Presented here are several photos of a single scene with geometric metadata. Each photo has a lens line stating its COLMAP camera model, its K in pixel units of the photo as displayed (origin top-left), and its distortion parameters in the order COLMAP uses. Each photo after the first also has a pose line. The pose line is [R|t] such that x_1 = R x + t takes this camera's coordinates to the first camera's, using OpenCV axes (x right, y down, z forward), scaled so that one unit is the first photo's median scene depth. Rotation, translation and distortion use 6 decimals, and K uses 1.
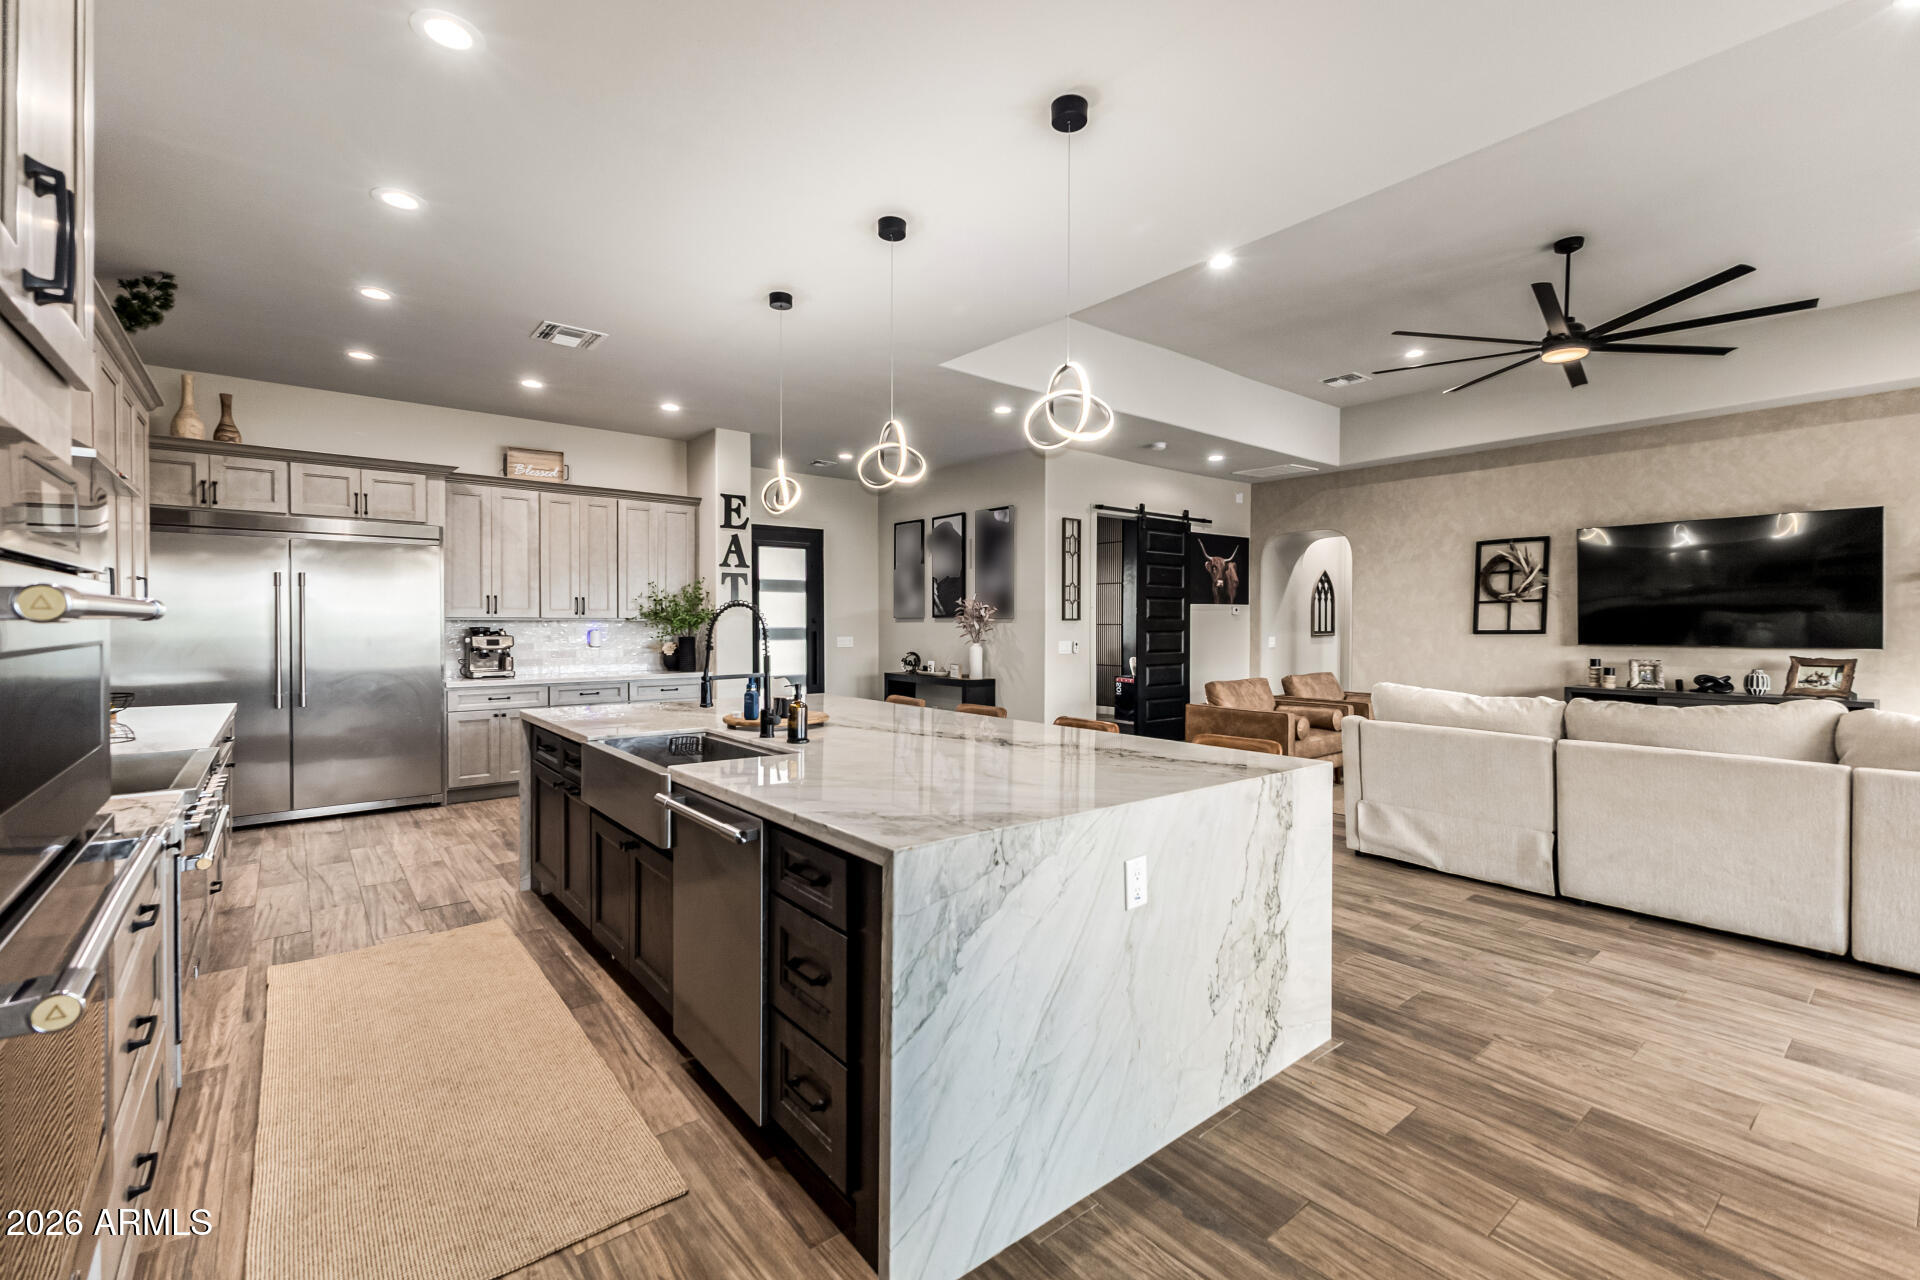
lens RADIAL K [[839.1, 0, 967.4], [0, 839.1, 635.1], [0, 0, 1]] dist [0.012571, -0.001745]
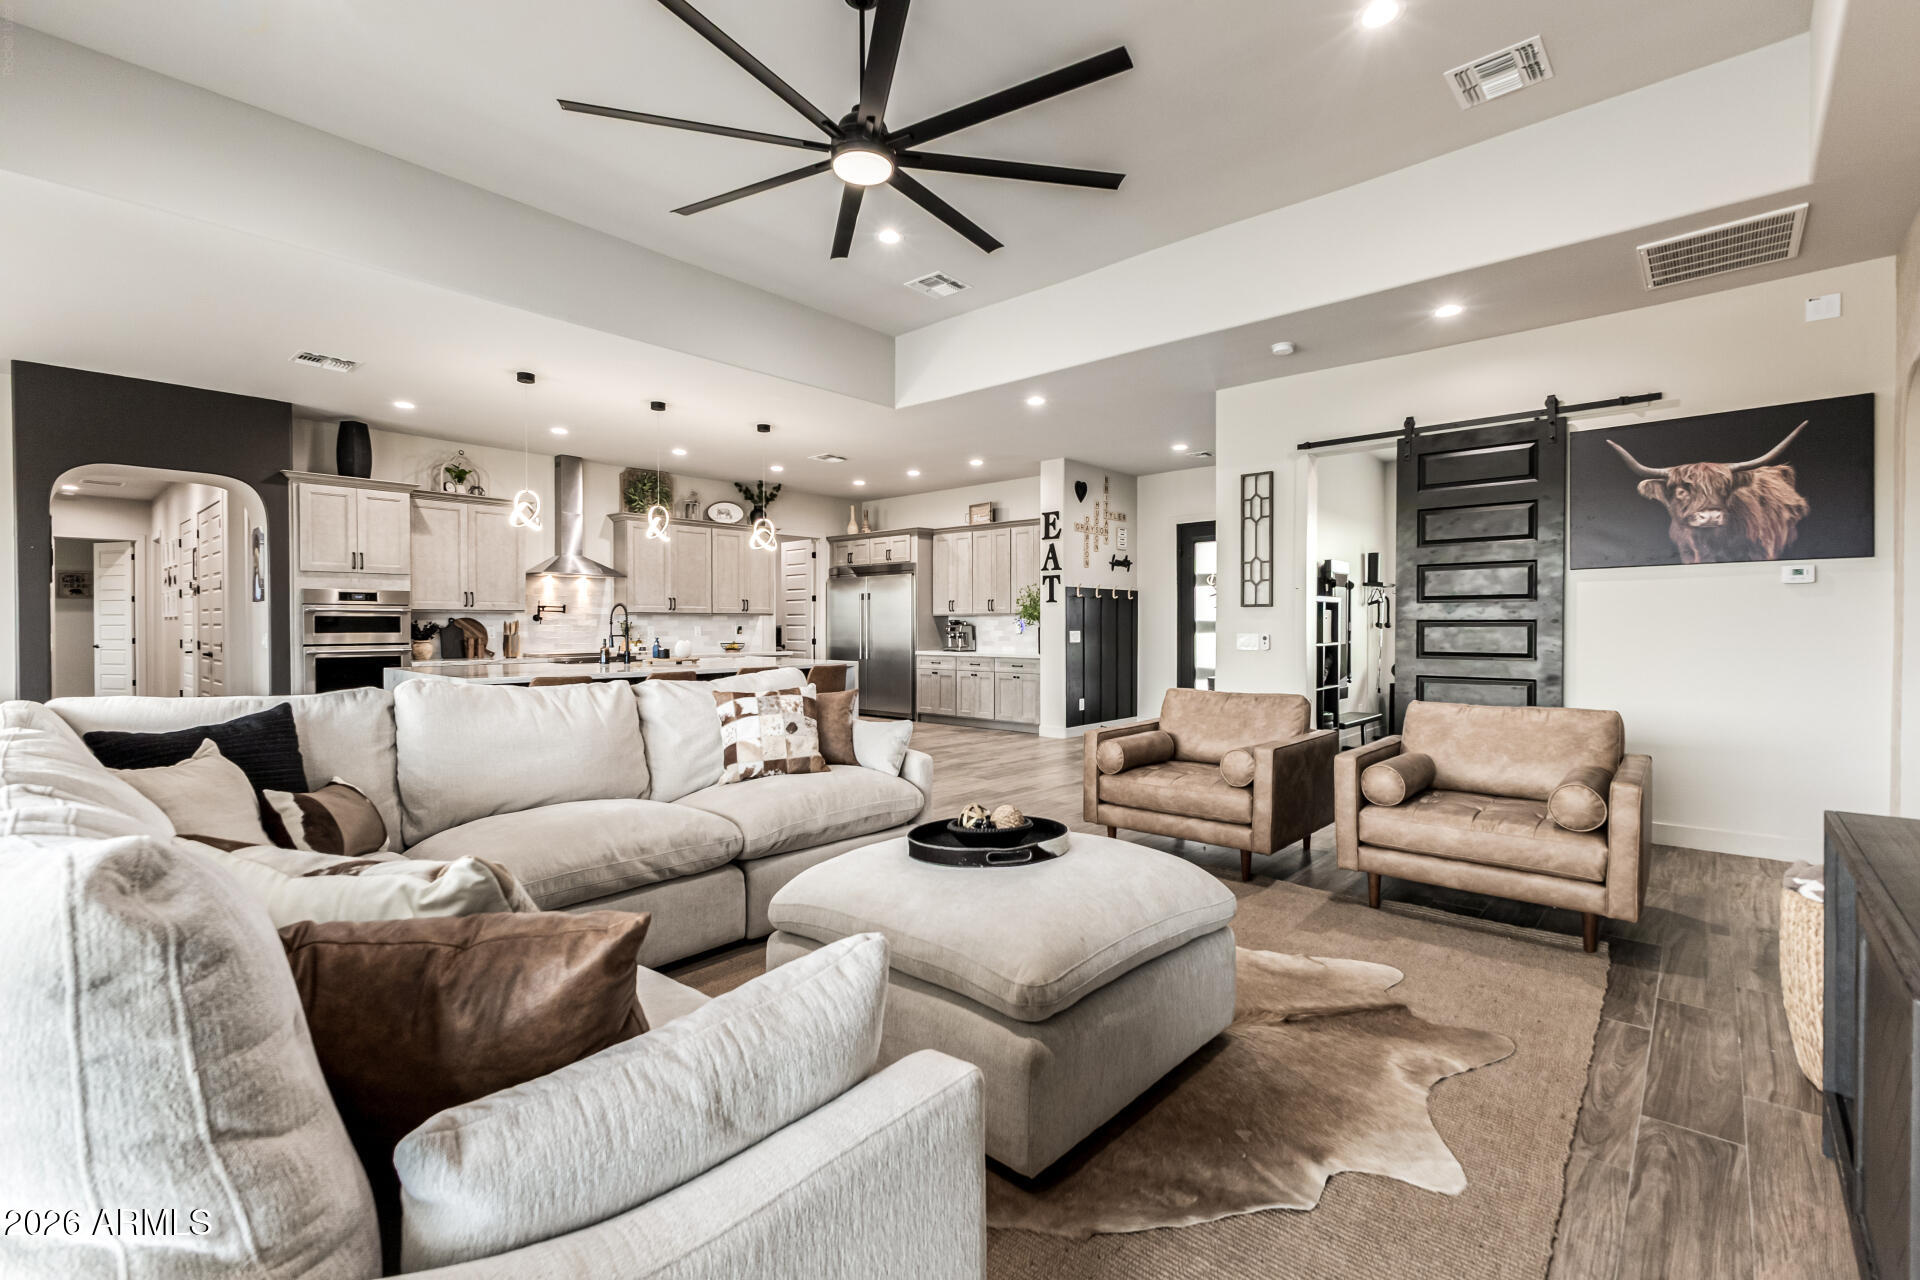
lens RADIAL K [[839.1, 0, 965.3], [0, 839.1, 636.3], [0, 0, 1]] dist [0.012571, -0.001745]
pose [[0.150291, 0.010480, -0.988586, 1.027489], [-0.018006, 0.999807, 0.007861, 0.009811], [0.988478, 0.016619, 0.150450, 0.768127]]
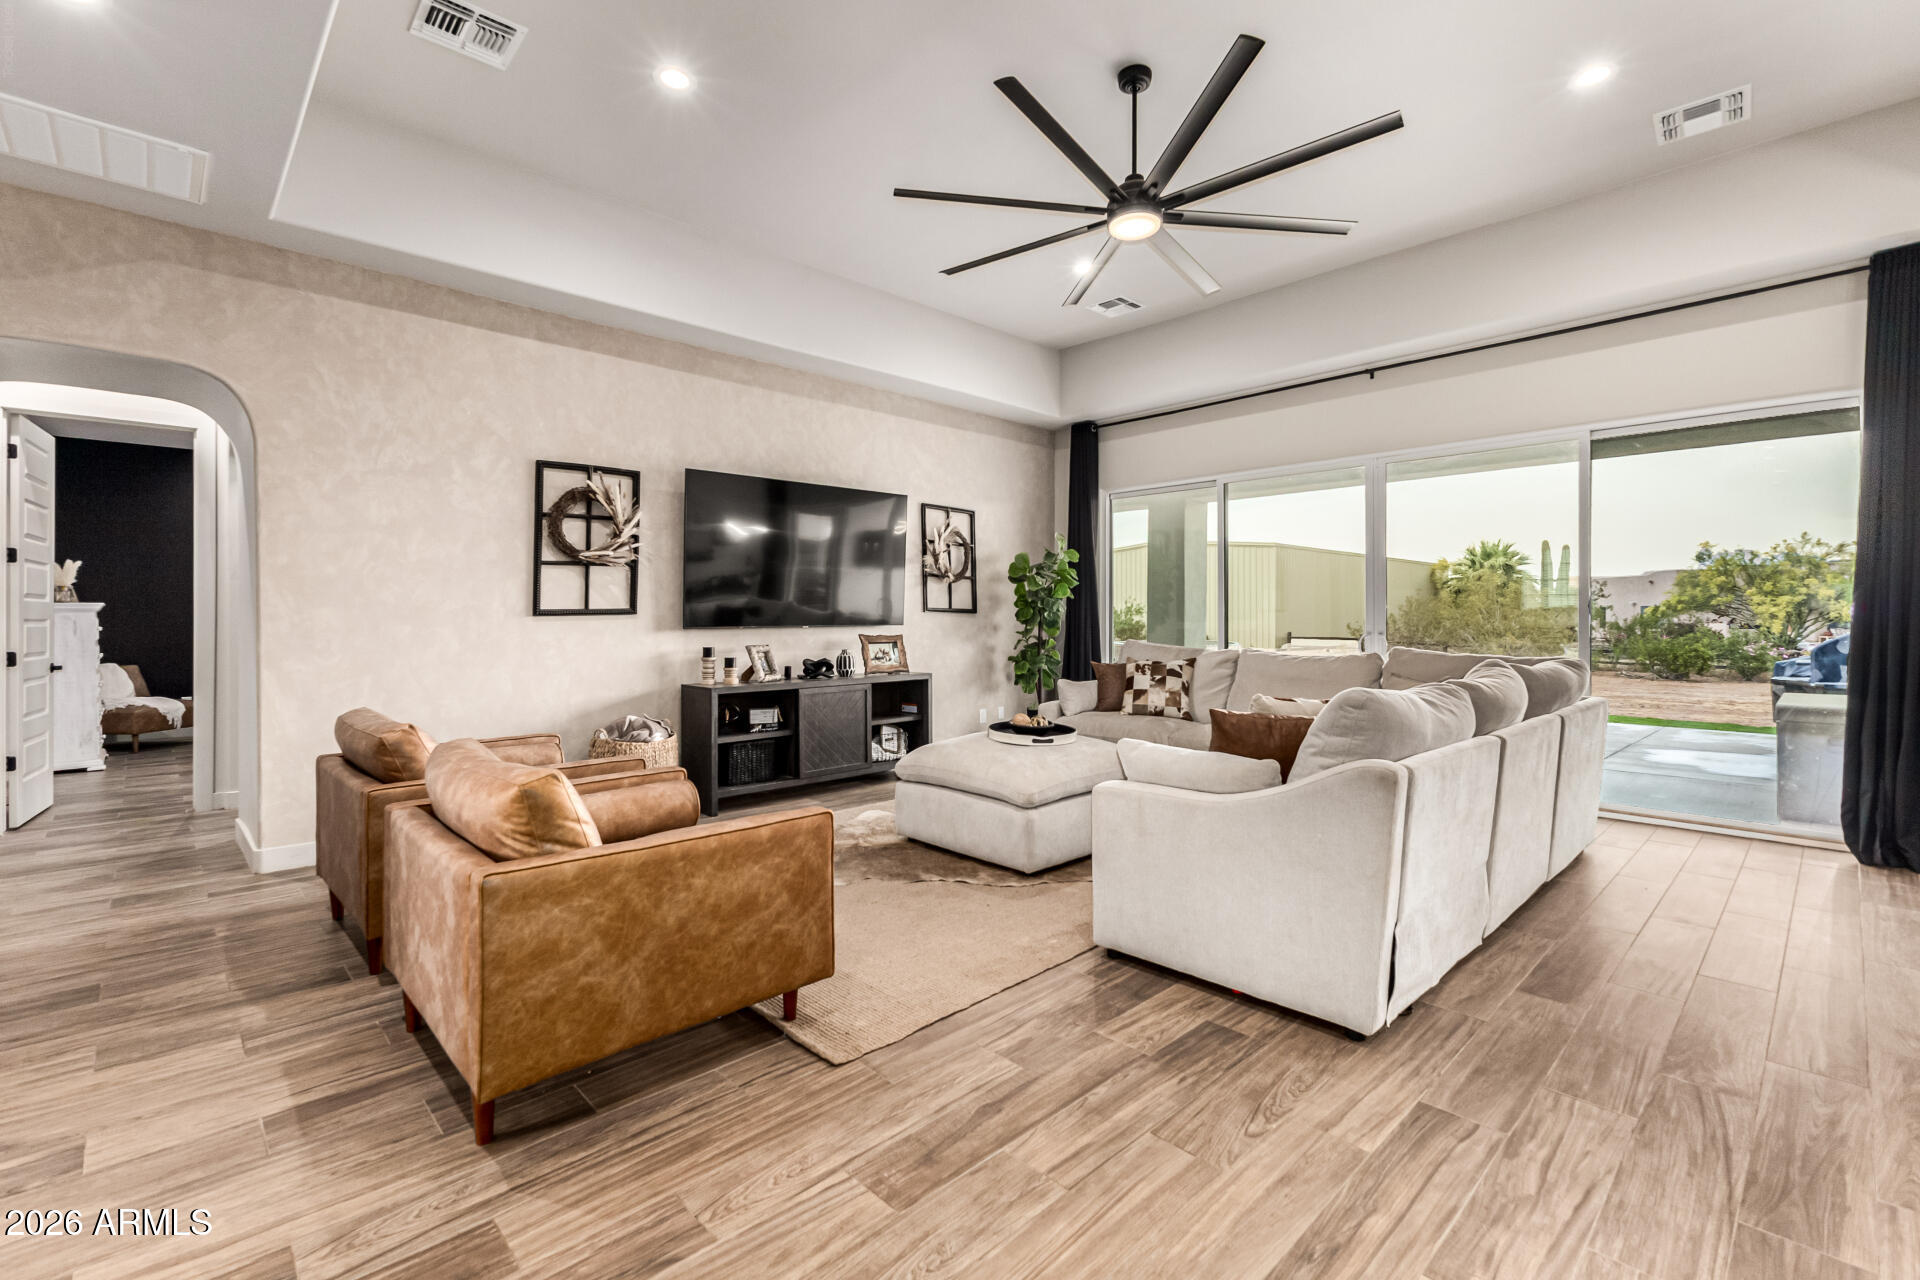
lens RADIAL K [[839.1, 0, 958.3], [0, 839.1, 619.0], [0, 0, 1]] dist [0.012571, -0.001745]
pose [[-0.078552, -0.003652, 0.996903, -0.005935], [0.021143, 0.999762, 0.005328, 0.004300], [-0.996686, 0.021496, -0.078456, 0.934984]]
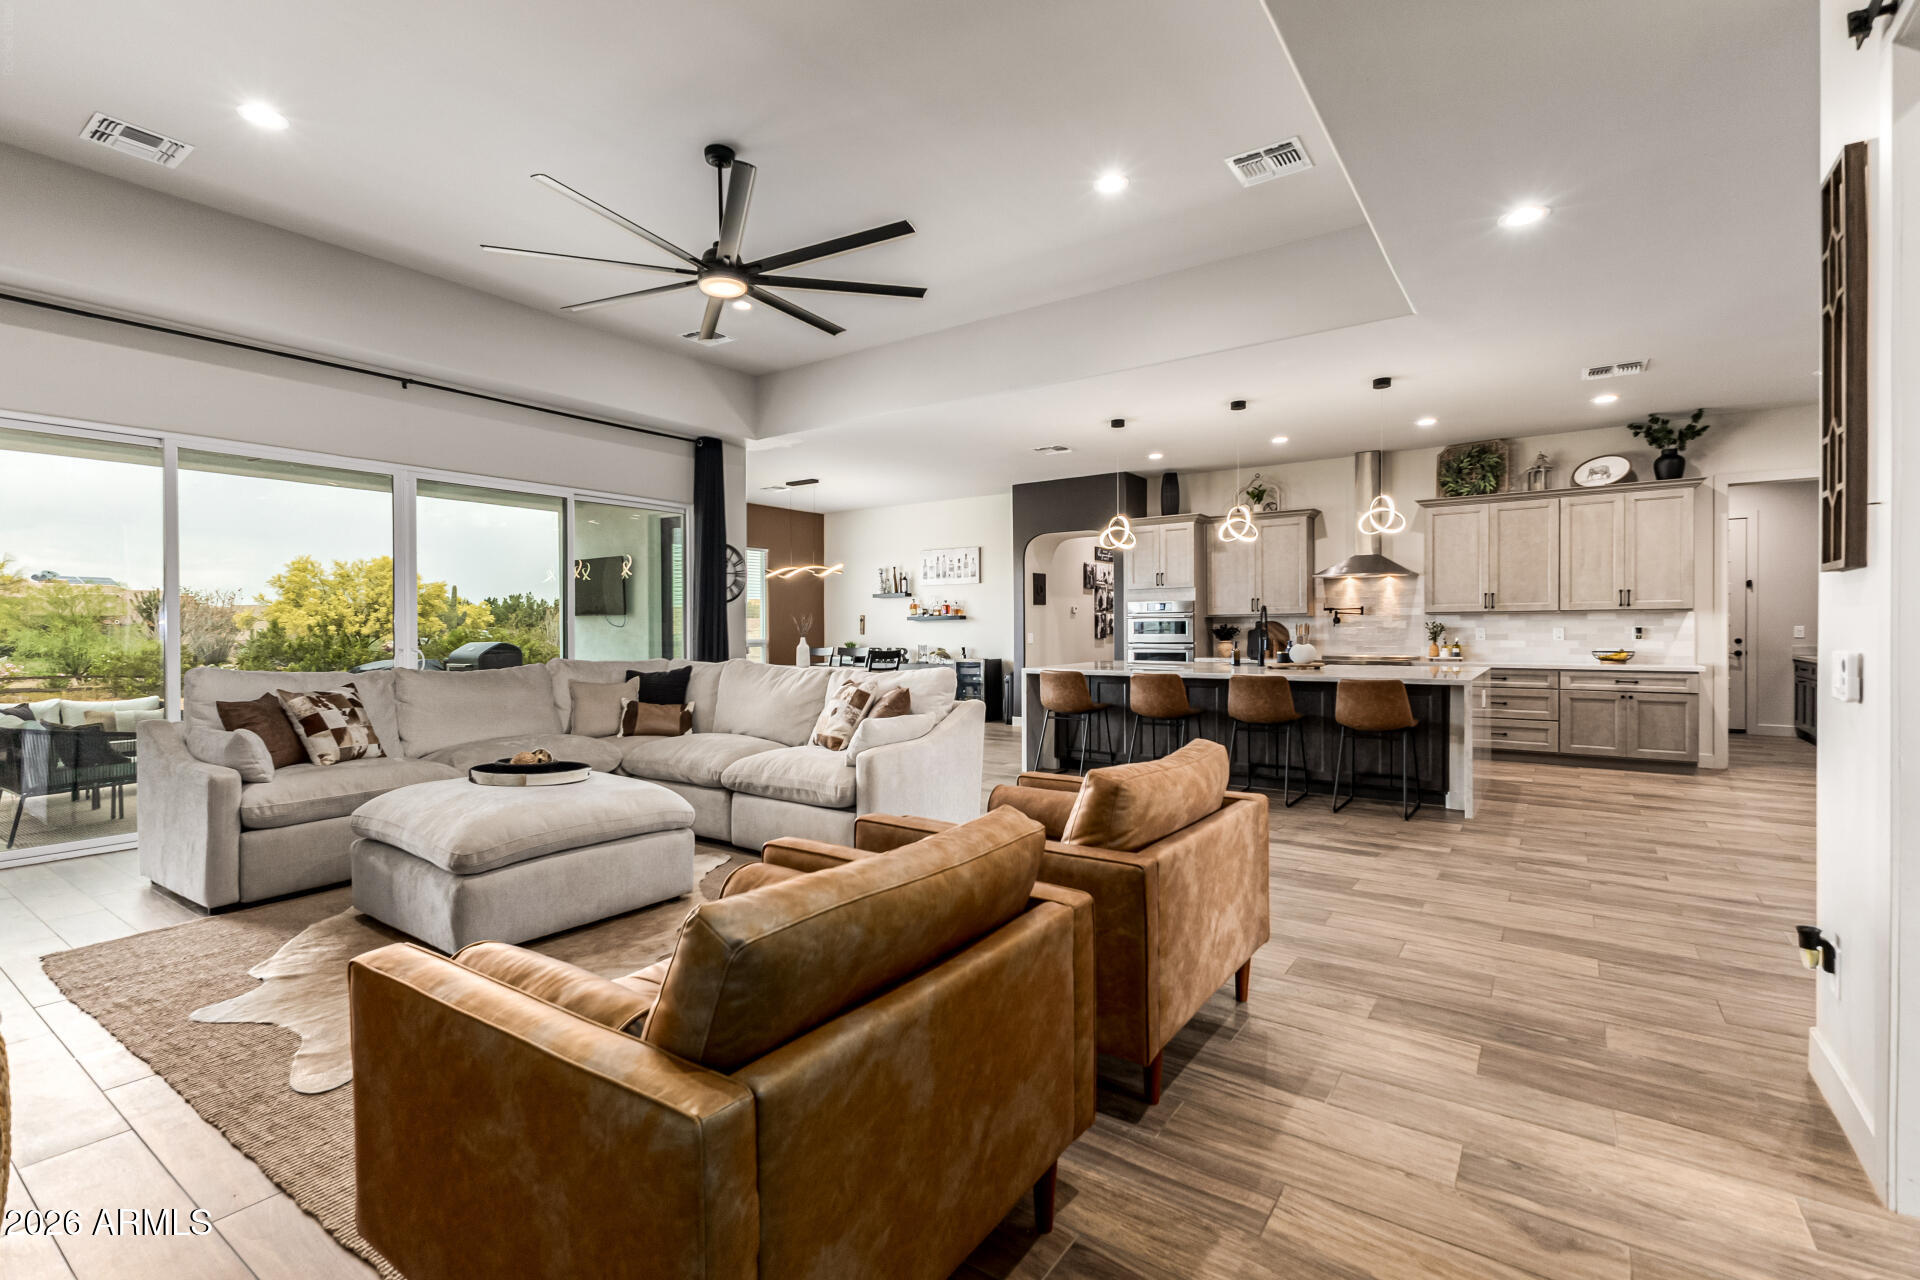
lens RADIAL K [[839.1, 0, 959.4], [0, 839.1, 637.8], [0, 0, 1]] dist [0.012571, -0.001745]
pose [[-0.964647, 0.004769, -0.263501, 0.544162], [-0.002832, 0.999591, 0.028461, -0.005076], [0.263529, 0.028201, -0.964239, 1.440921]]
